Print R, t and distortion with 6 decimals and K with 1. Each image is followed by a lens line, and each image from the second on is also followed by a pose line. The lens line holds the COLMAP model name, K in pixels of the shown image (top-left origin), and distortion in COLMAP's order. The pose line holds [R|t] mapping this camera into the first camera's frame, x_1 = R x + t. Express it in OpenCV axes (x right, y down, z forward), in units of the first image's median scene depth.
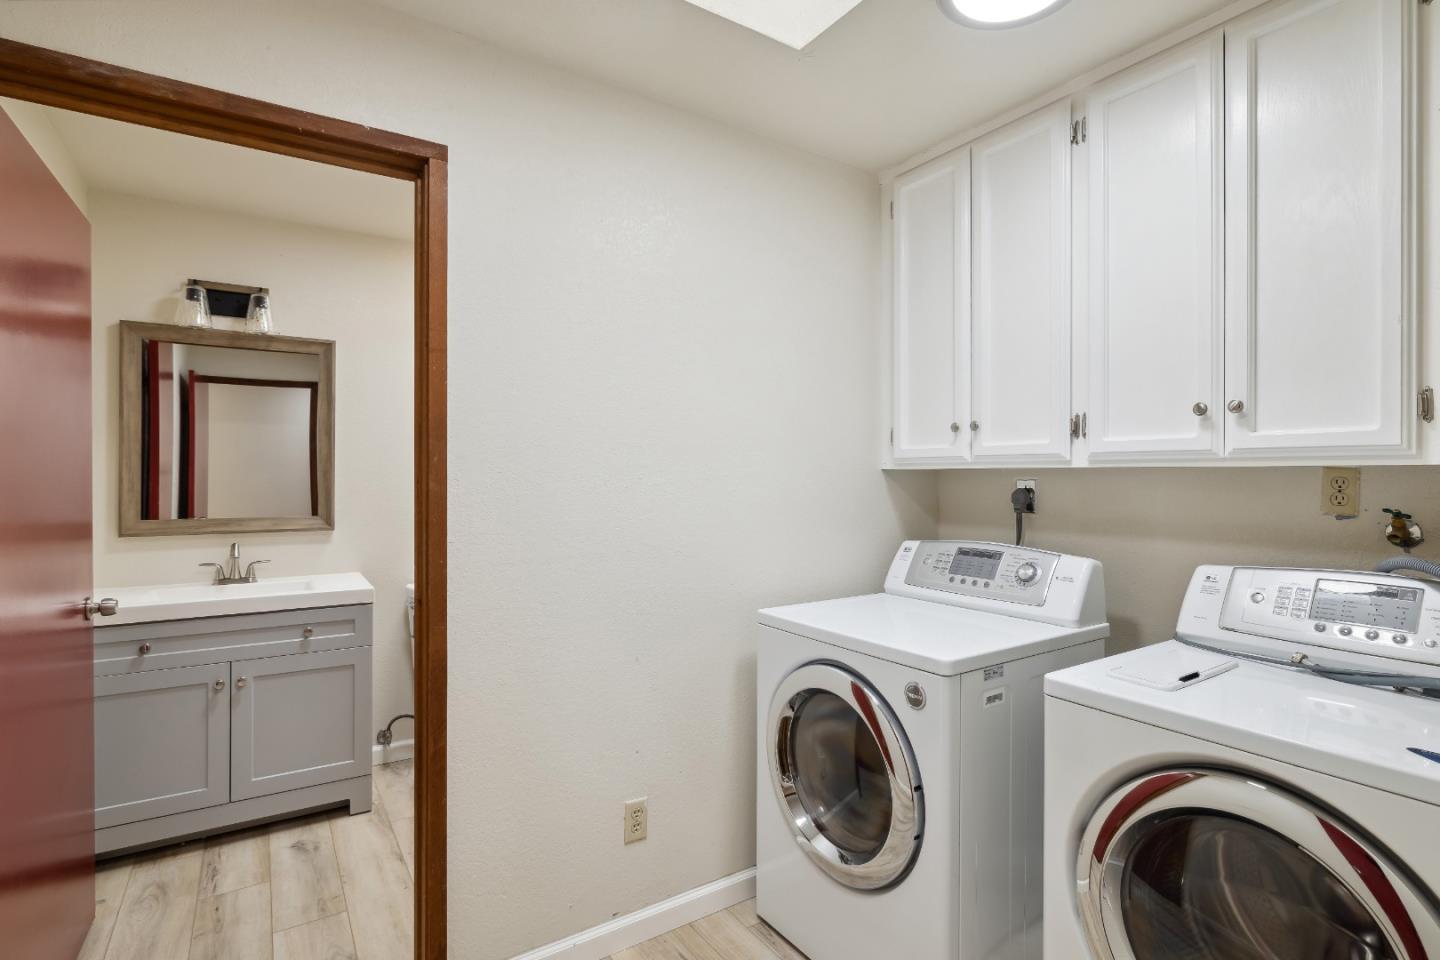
lens RADIAL K [[723.6, 0, 721.9], [0, 723.6, 479.0], [0, 0, 1]] dist [-0.013716, 0.001343]
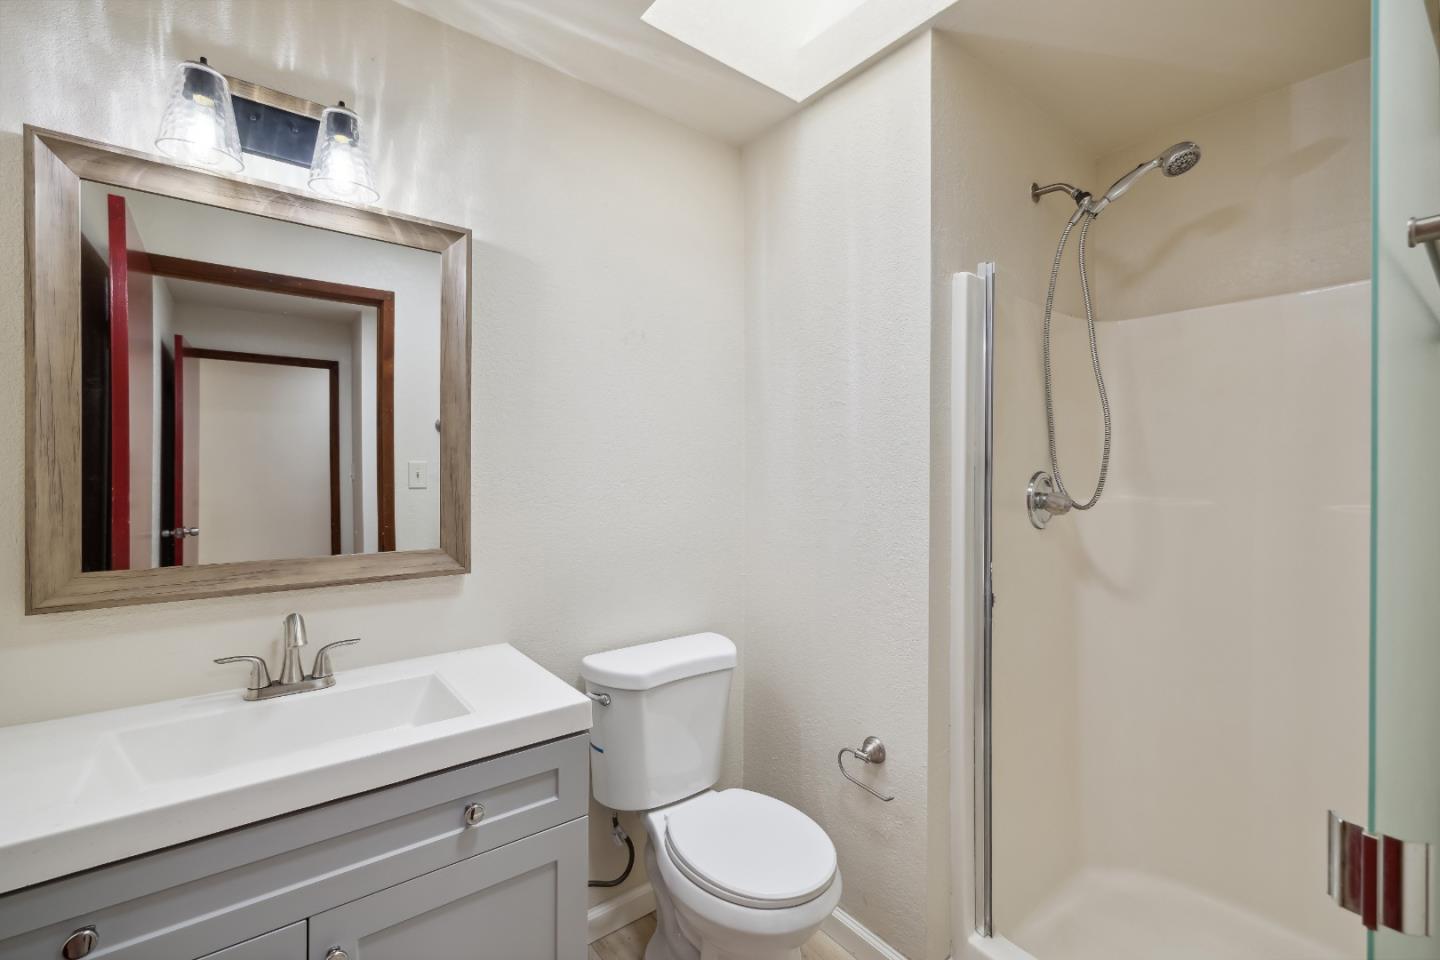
lens RADIAL K [[621.1, 0, 720.1], [0, 621.1, 474.4], [0, 0, 1]] dist [-0.002981, 0.000328]
pose [[0.995868, 0.002011, 0.090787, -0.422215], [-0.001971, 0.999998, -0.000528, -0.006516], [-0.090788, 0.000347, 0.995870, 0.546079]]
